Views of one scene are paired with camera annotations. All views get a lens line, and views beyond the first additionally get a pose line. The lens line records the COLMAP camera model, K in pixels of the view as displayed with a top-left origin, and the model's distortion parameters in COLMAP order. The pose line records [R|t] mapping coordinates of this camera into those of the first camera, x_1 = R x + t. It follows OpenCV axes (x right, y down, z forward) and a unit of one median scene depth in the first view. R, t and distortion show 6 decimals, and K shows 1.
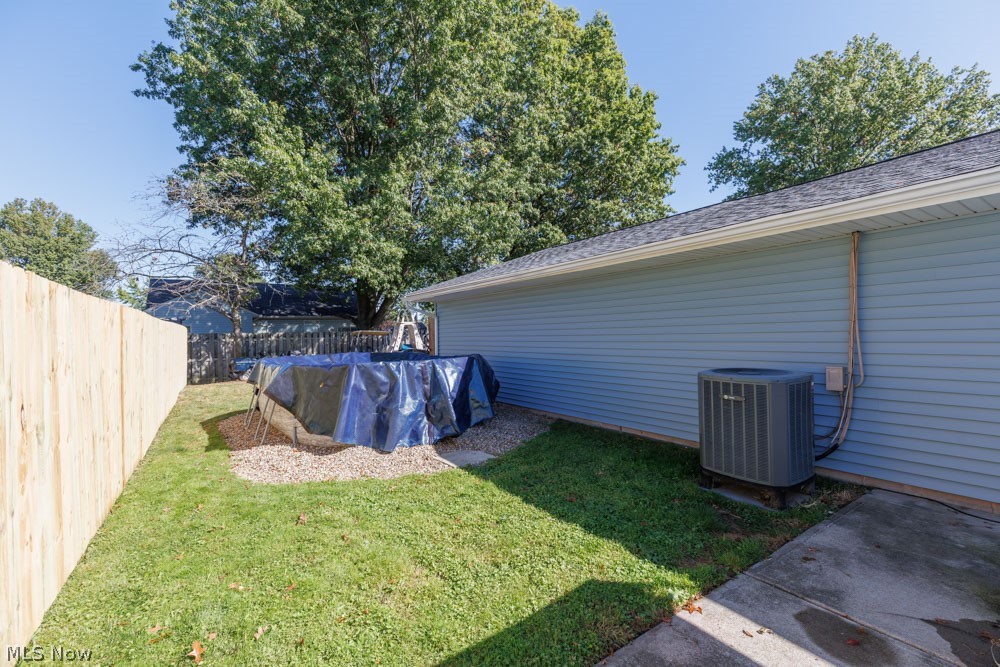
lens RADIAL K [[446.2, 0, 500.0], [0, 446.2, 333.5], [0, 0, 1]] dist [0.002207, 0.000362]
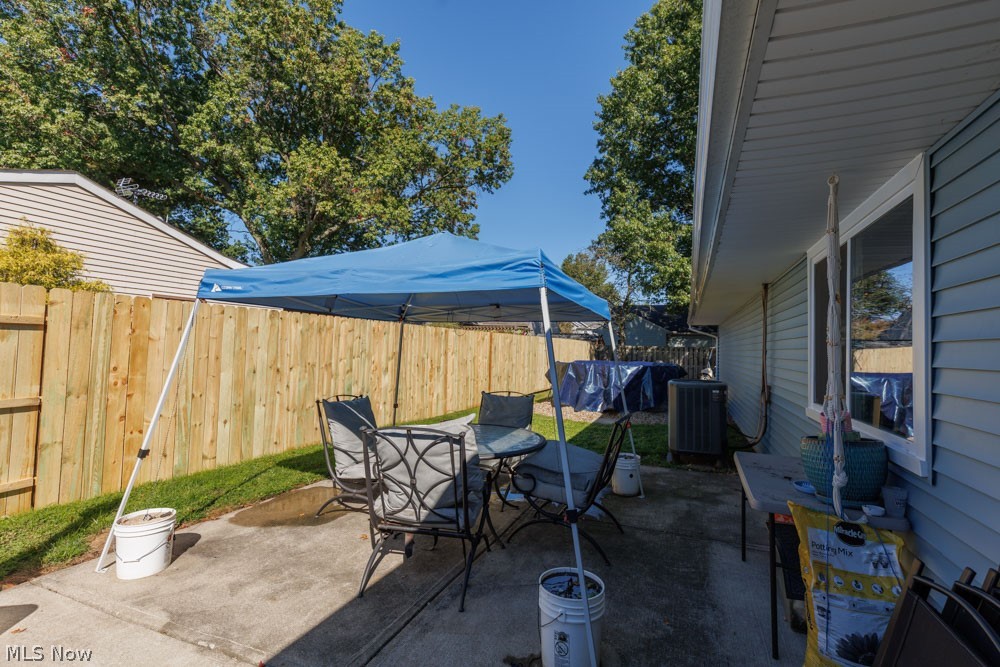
lens RADIAL K [[446.2, 0, 500.0], [0, 446.2, 333.5], [0, 0, 1]] dist [0.002207, 0.000362]
pose [[0.536426, 0.011586, -0.843868, 0.376680], [-0.037800, 0.999232, -0.010310, -0.009186], [0.843100, 0.037428, 0.536452, -0.093714]]
